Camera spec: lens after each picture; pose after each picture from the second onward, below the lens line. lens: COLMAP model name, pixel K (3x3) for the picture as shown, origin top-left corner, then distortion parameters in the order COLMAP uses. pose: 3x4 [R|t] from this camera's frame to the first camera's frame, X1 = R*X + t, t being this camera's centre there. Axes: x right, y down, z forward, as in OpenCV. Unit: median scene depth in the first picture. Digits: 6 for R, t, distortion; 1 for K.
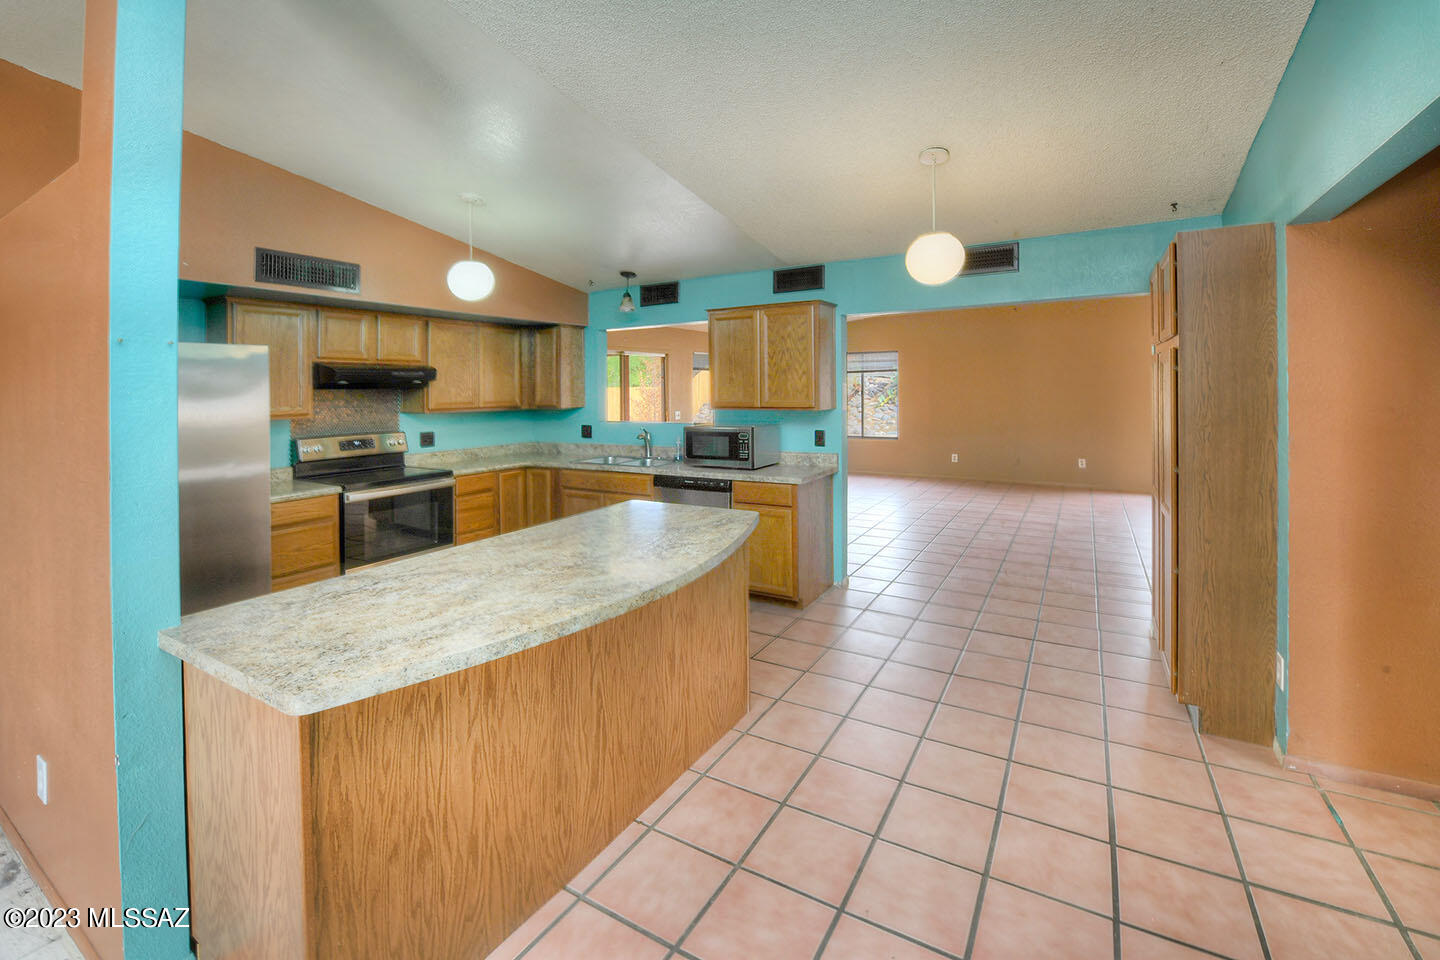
lens RADIAL K [[650.4, 0, 718.5], [0, 650.4, 358.3], [0, 0, 1]] dist [-0.017288, -0.000400]
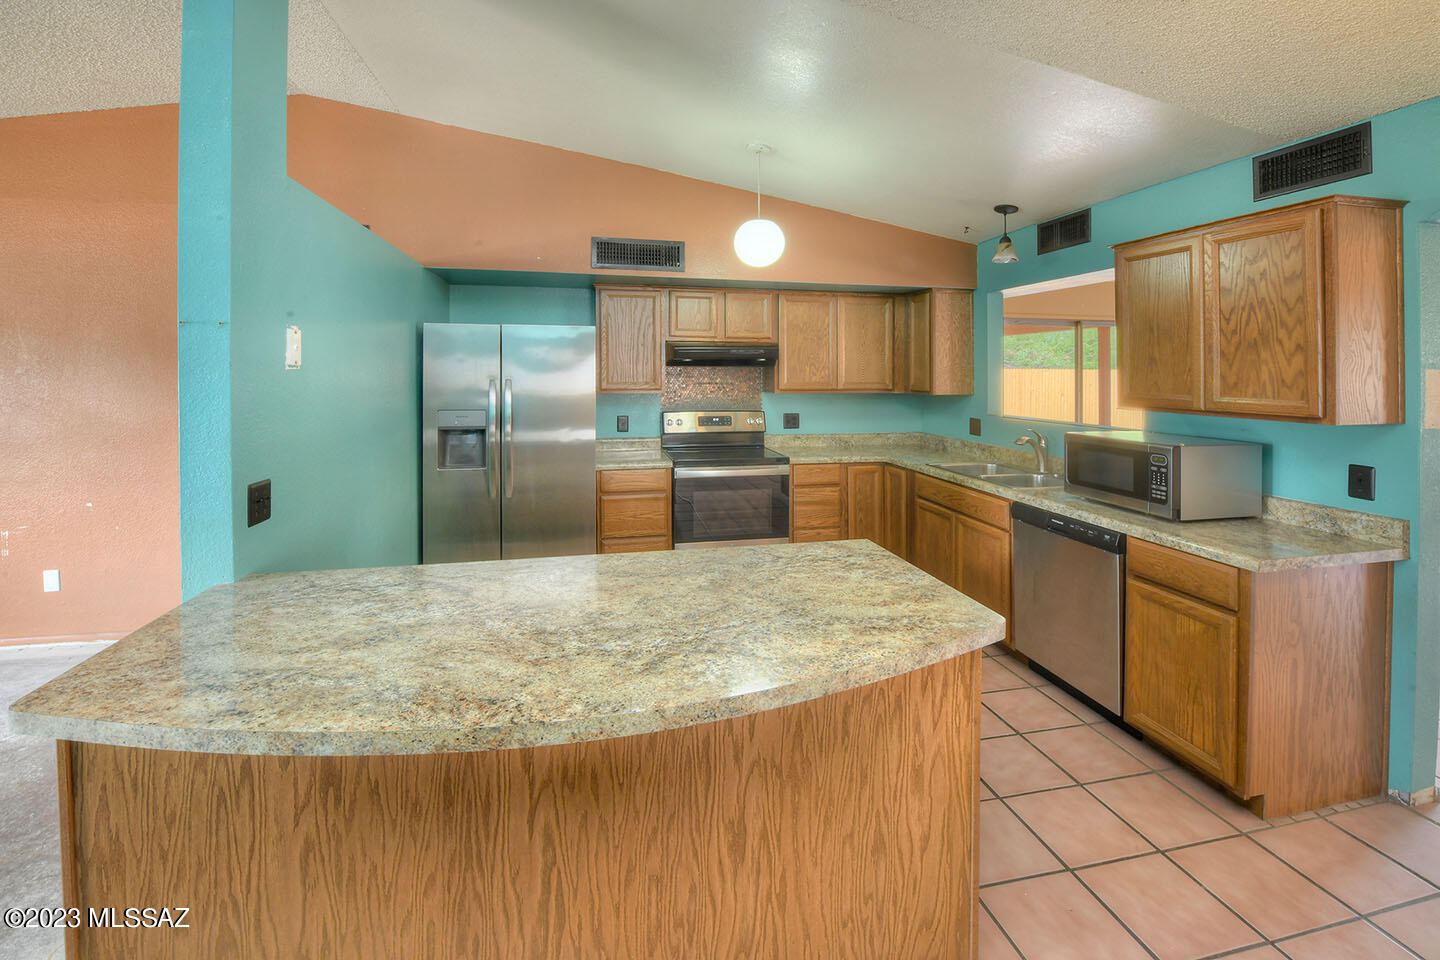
lens RADIAL K [[650.4, 0, 718.5], [0, 650.4, 358.3], [0, 0, 1]] dist [-0.017288, -0.000400]
pose [[0.668954, 0.002969, -0.743298, 0.198750], [0.021372, 0.999502, 0.023227, 0.010228], [0.742997, -0.031423, 0.668557, 0.344885]]
